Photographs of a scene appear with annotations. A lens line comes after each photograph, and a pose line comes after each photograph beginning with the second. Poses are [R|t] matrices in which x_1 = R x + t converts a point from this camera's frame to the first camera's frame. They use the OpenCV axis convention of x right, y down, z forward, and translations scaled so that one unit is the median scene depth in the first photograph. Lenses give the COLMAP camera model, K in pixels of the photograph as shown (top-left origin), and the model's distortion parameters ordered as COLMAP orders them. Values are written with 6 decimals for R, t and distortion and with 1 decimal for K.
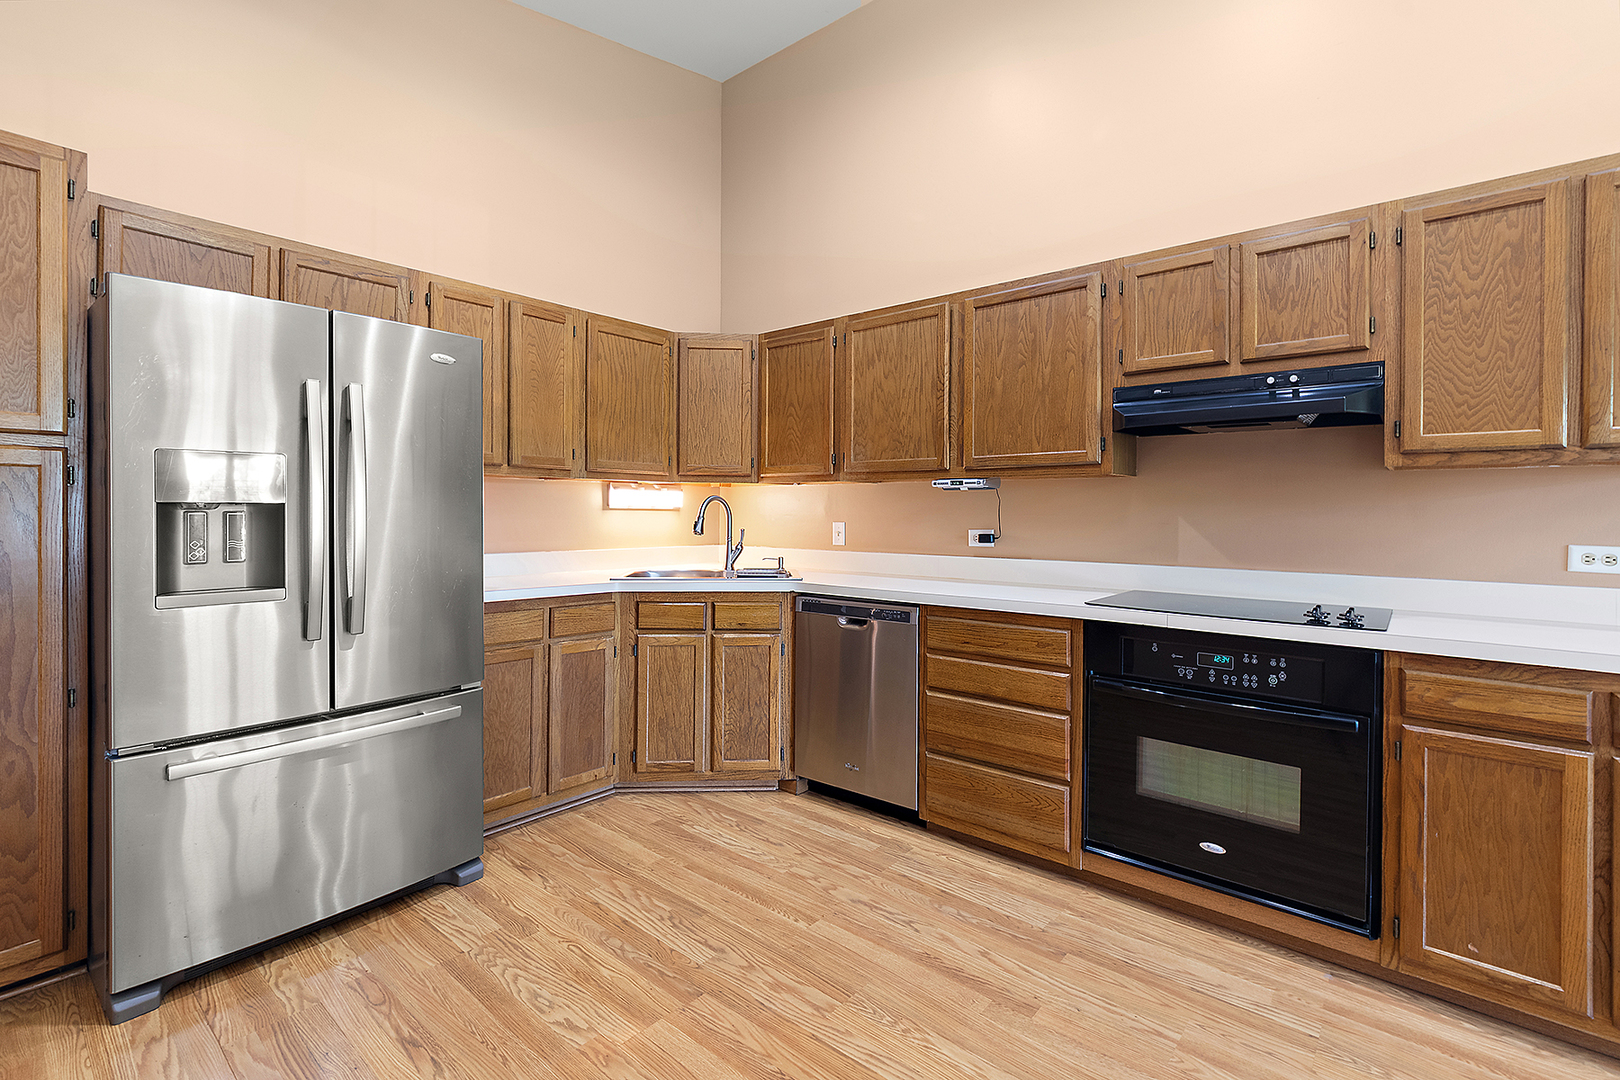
lens RADIAL K [[726.1, 0, 807.4], [0, 726.1, 512.1], [0, 0, 1]] dist [-0.001036, -0.000978]
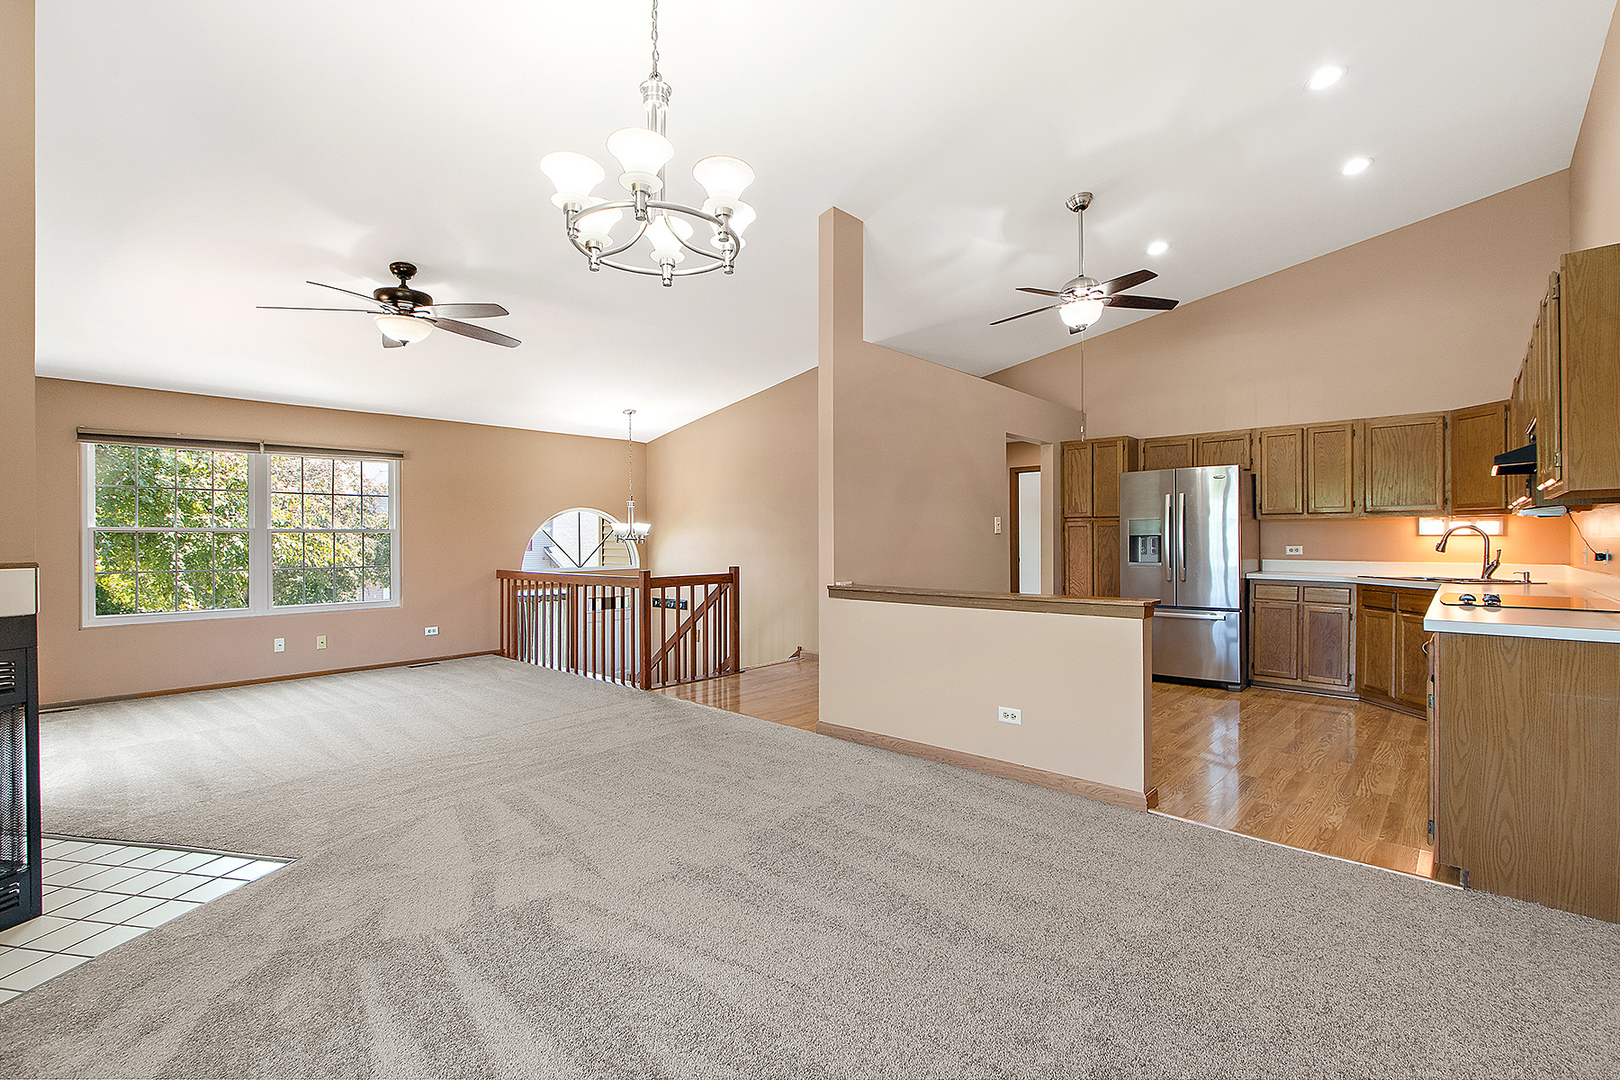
lens RADIAL K [[714.2, 0, 792.9], [0, 714.2, 541.9], [0, 0, 1]] dist [-0.000480, -0.000634]
pose [[-0.054368, 0.000664, -0.998521, 2.003986], [0.003229, 0.999995, 0.000489, 0.007889], [0.998516, -0.003198, -0.054370, -0.331273]]
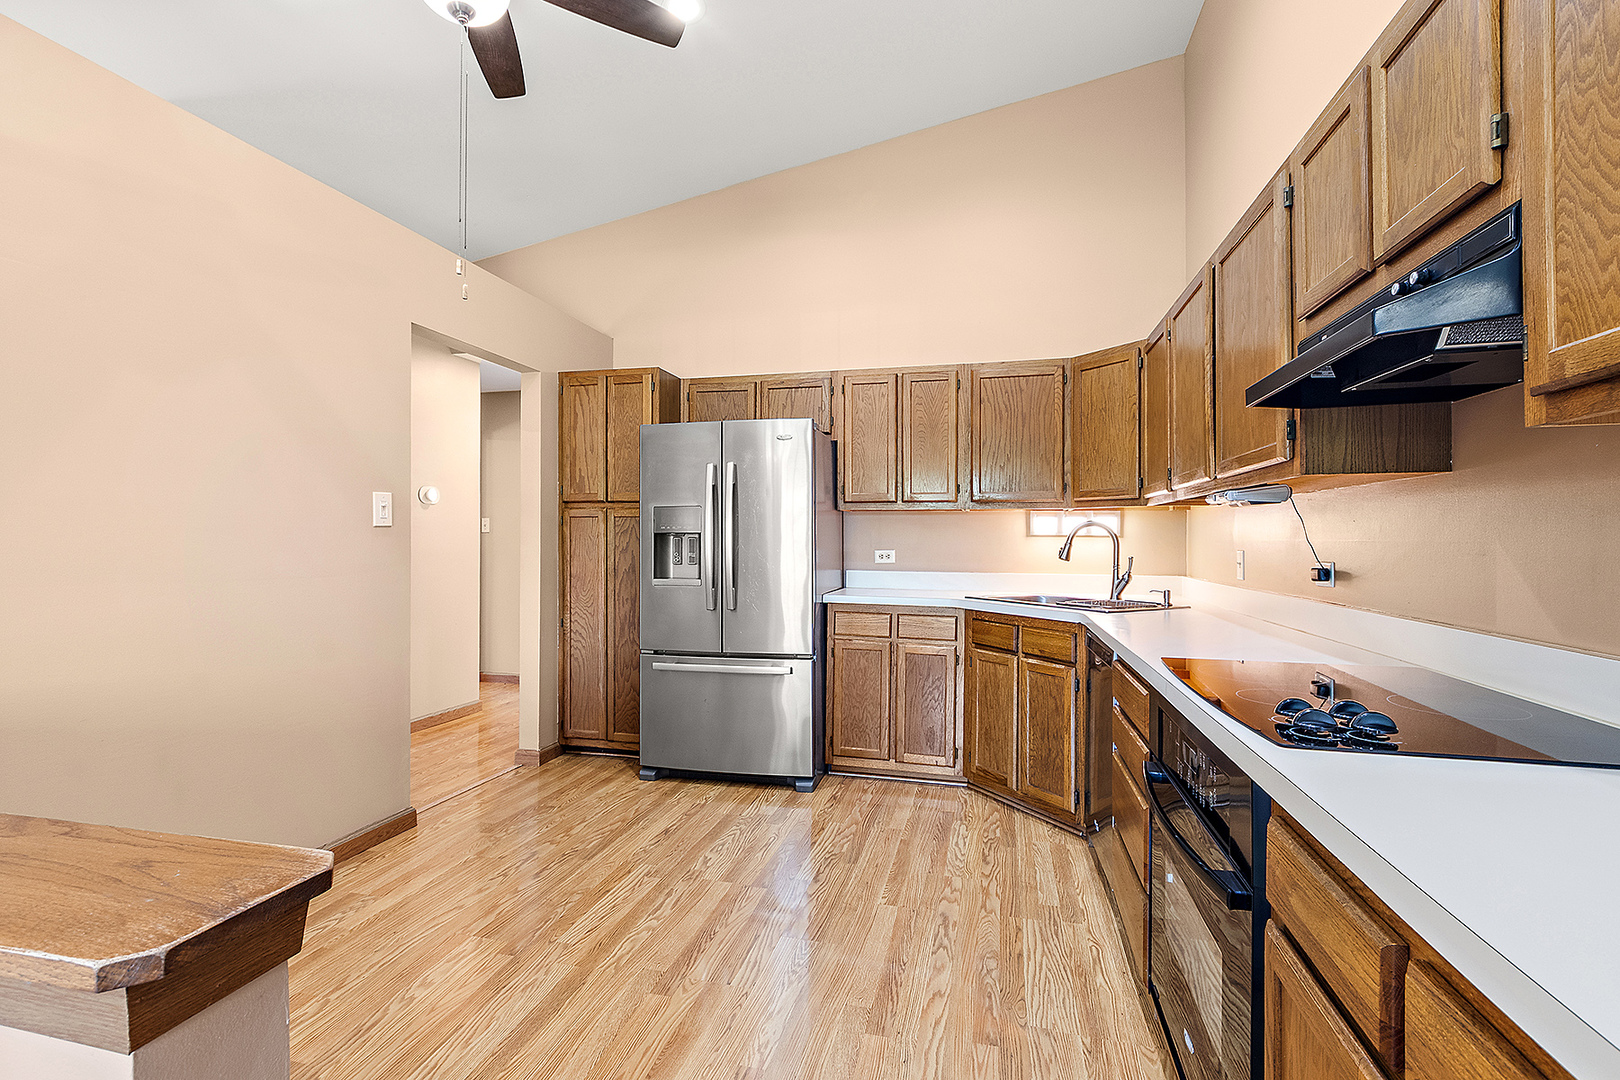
lens RADIAL K [[755.2, 0, 799.8], [0, 755.2, 527.5], [0, 0, 1]] dist [-0.000166, -0.000764]
pose [[0.436507, -0.014292, -0.899587, 0.915874], [-0.002214, 0.999854, -0.016959, 0.005324], [0.899698, 0.009394, 0.436412, 0.333245]]
